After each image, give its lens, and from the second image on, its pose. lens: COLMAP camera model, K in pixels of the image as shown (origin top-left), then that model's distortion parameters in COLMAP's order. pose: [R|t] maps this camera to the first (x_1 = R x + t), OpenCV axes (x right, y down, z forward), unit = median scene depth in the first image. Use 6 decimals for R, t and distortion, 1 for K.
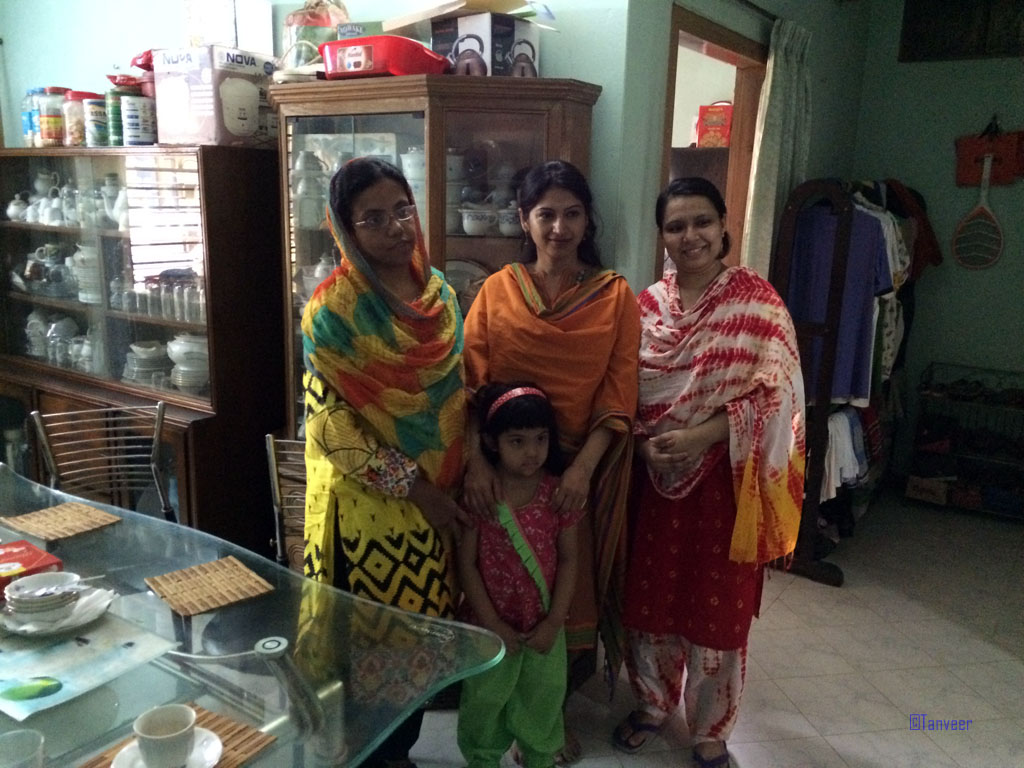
lens RADIAL K [[869.5, 0, 509.6], [0, 869.5, 387.5], [0, 0, 1]] dist [0.085521, -0.119782]
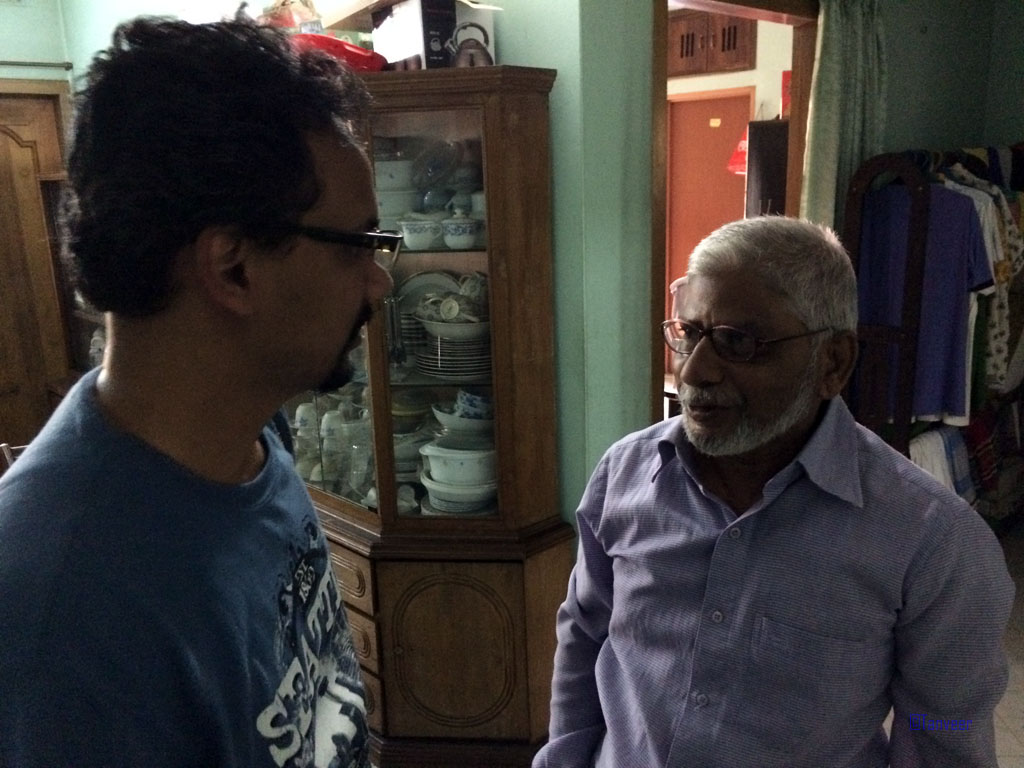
lens RADIAL K [[869.5, 0, 517.0], [0, 869.5, 382.7], [0, 0, 1]] dist [0.085521, -0.119782]
pose [[0.977086, -0.007835, -0.212702, 0.221482], [0.011653, 0.999793, 0.016706, -0.047228], [0.212527, -0.018802, 0.976974, 0.134562]]
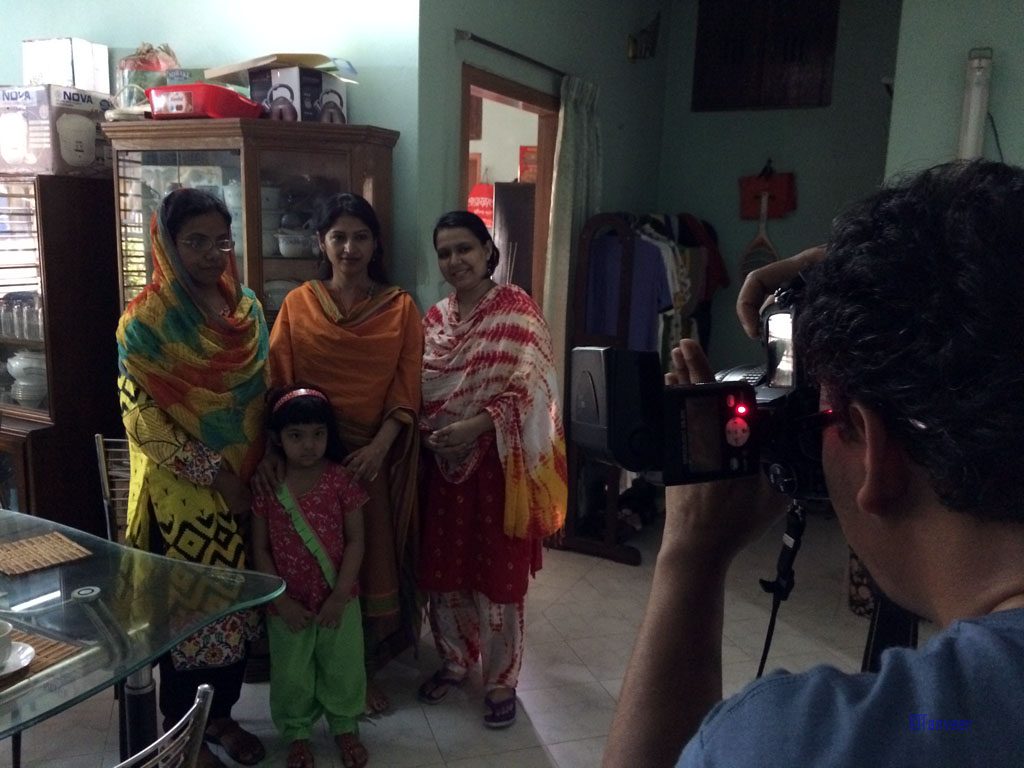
lens RADIAL K [[869.5, 0, 505.4], [0, 869.5, 388.9], [0, 0, 1]] dist [0.085521, -0.119782]
pose [[0.991952, -0.016440, 0.125540, 0.083163], [0.020108, 0.999405, -0.028012, 0.031148], [-0.125005, 0.030311, 0.991693, -0.147929]]
